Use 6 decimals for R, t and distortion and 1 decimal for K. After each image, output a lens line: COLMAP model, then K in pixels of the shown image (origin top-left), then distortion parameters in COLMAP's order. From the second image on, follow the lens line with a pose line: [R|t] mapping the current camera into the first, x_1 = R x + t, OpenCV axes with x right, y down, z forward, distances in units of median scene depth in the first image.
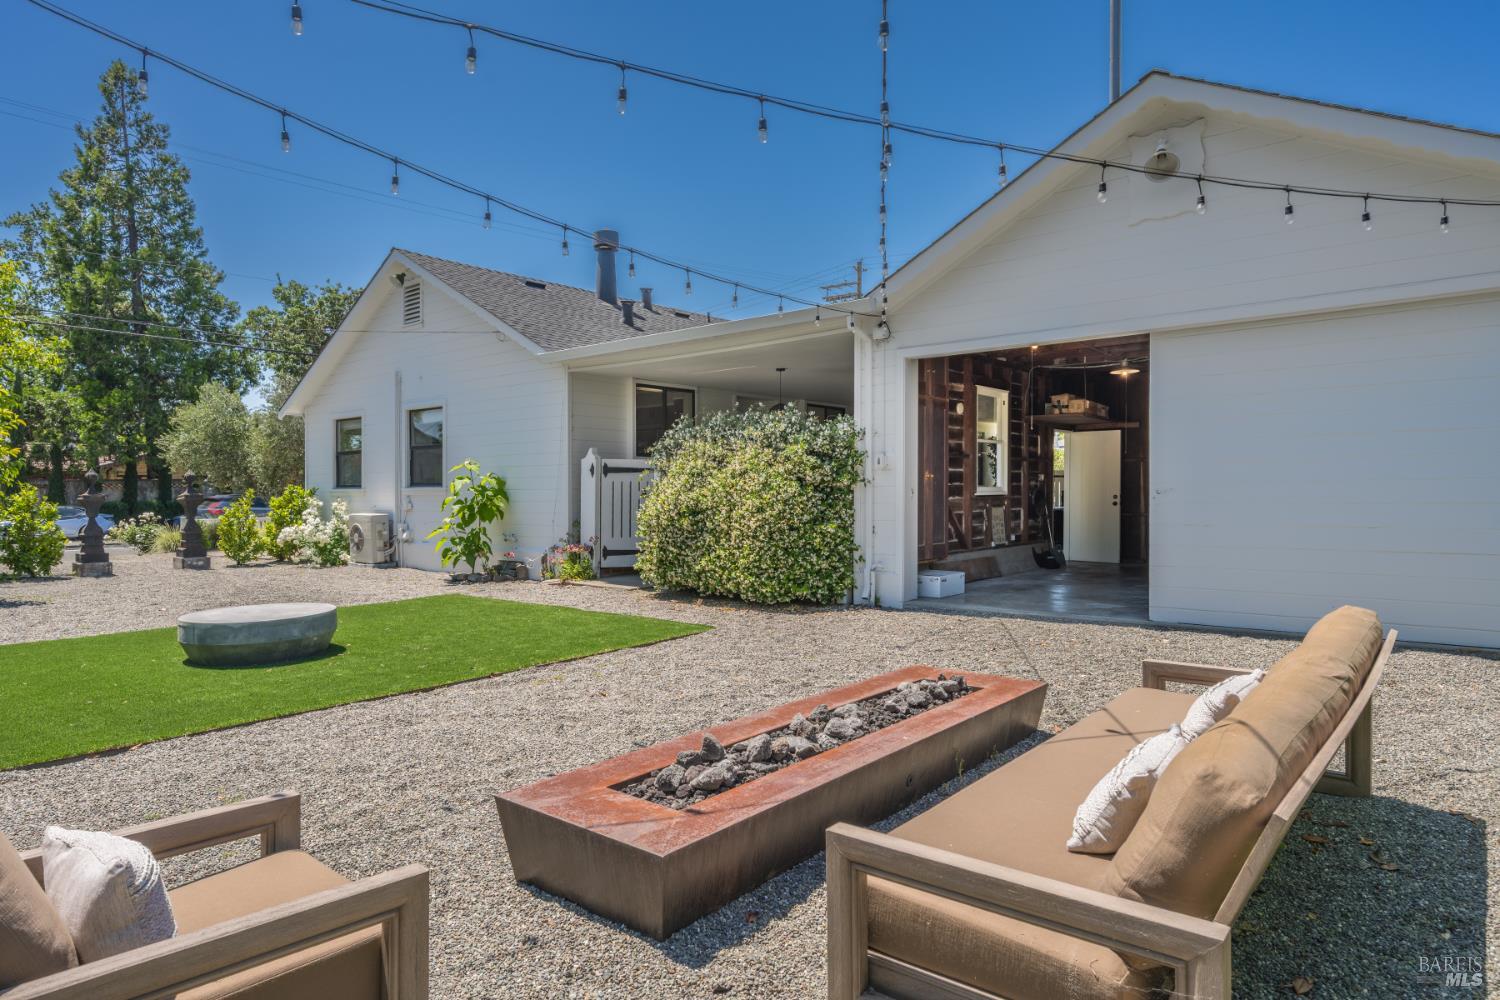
lens RADIAL K [[904.0, 0, 751.3], [0, 904.0, 495.1], [0, 0, 1]] dist [-0.006789, 0.002244]
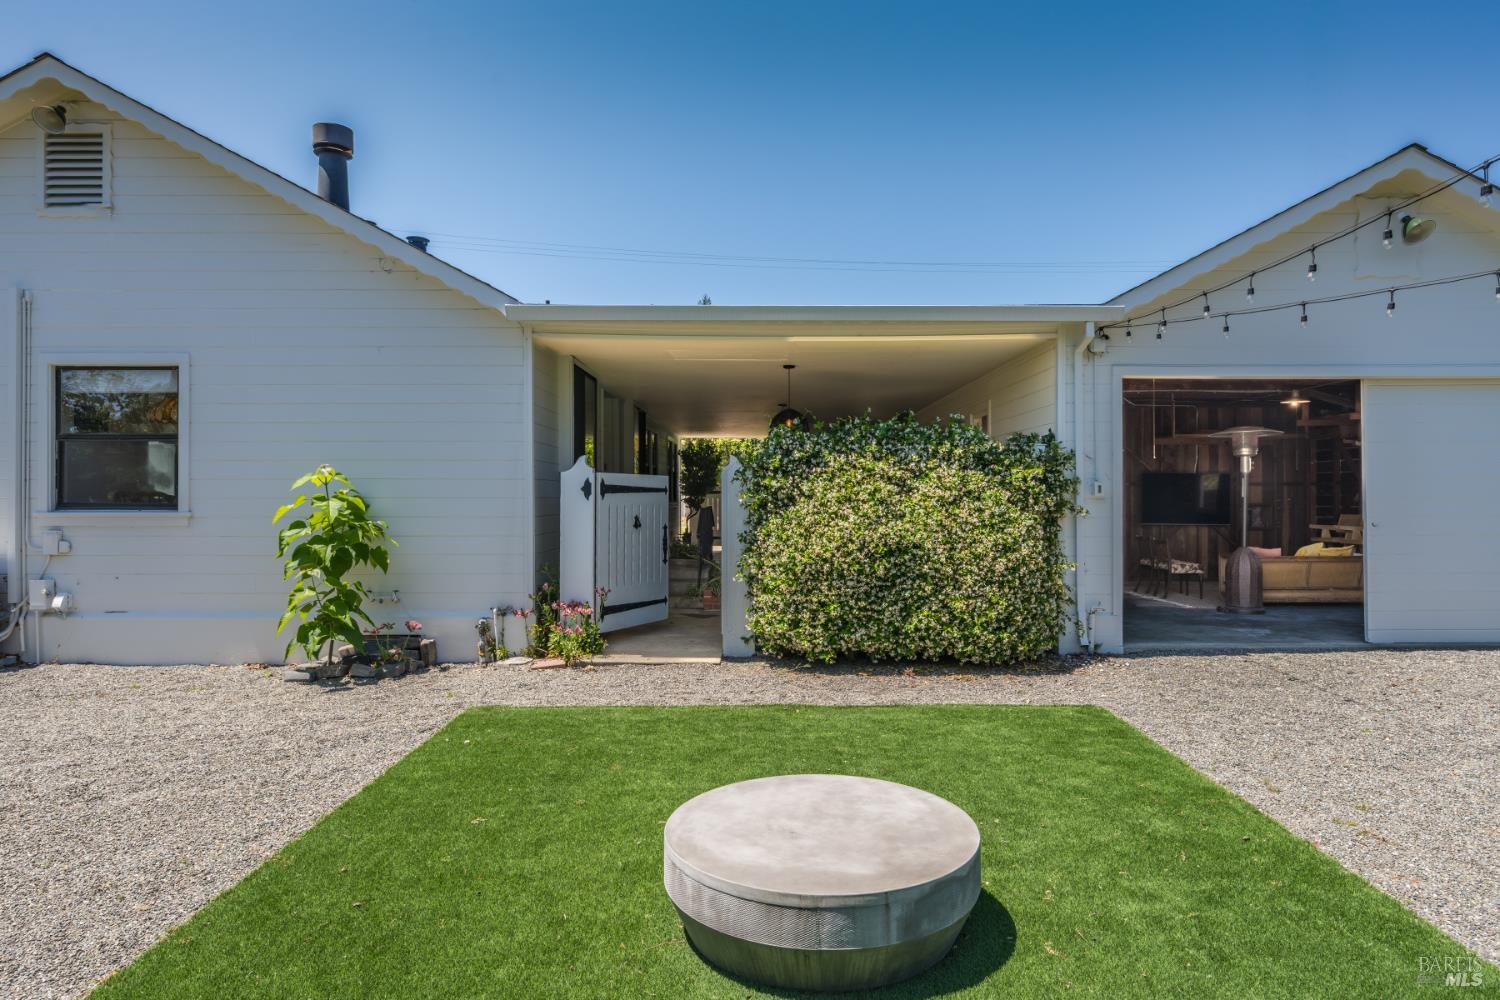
lens RADIAL K [[904.0, 0, 756.8], [0, 904.0, 489.9], [0, 0, 1]] dist [-0.006789, 0.002244]
pose [[0.753985, 0.011687, 0.656788, -0.508709], [-0.001879, 0.999876, -0.015635, -0.016516], [-0.656889, 0.010554, 0.753914, 0.405782]]
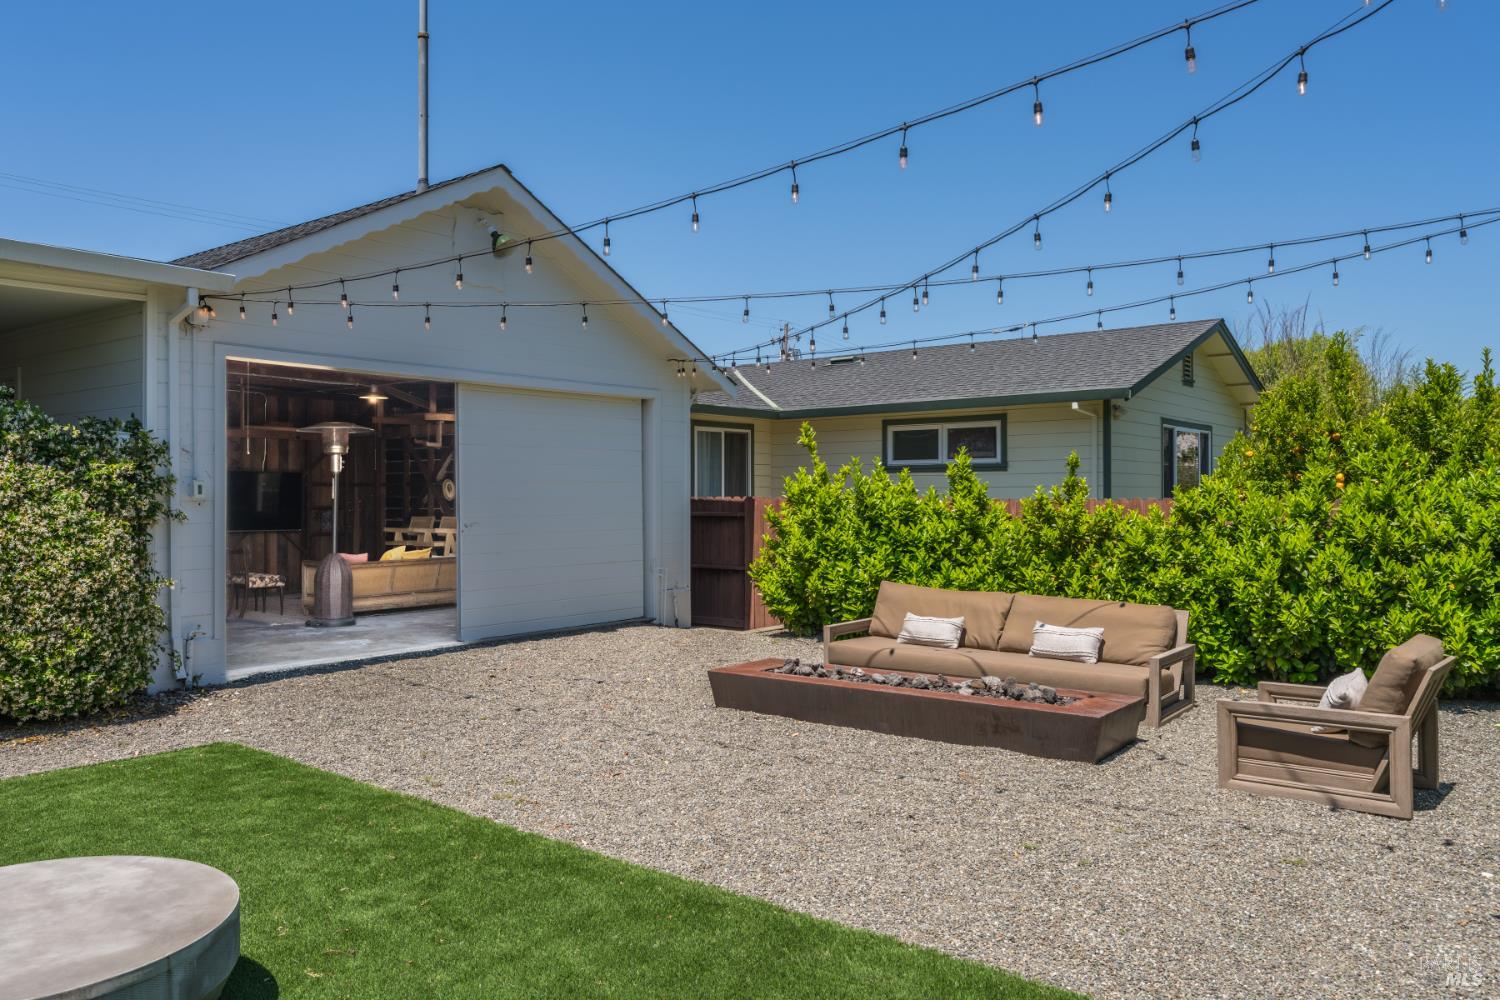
lens RADIAL K [[1109.1, 0, 753.8], [0, 1109.1, 497.6], [0, 0, 1]] dist [-0.010399, -0.005976]
pose [[-0.061658, 0.007188, 0.998071, -0.553795], [0.006893, 0.999953, -0.006776, -0.016178], [-0.998074, 0.006462, -0.061704, 0.429502]]
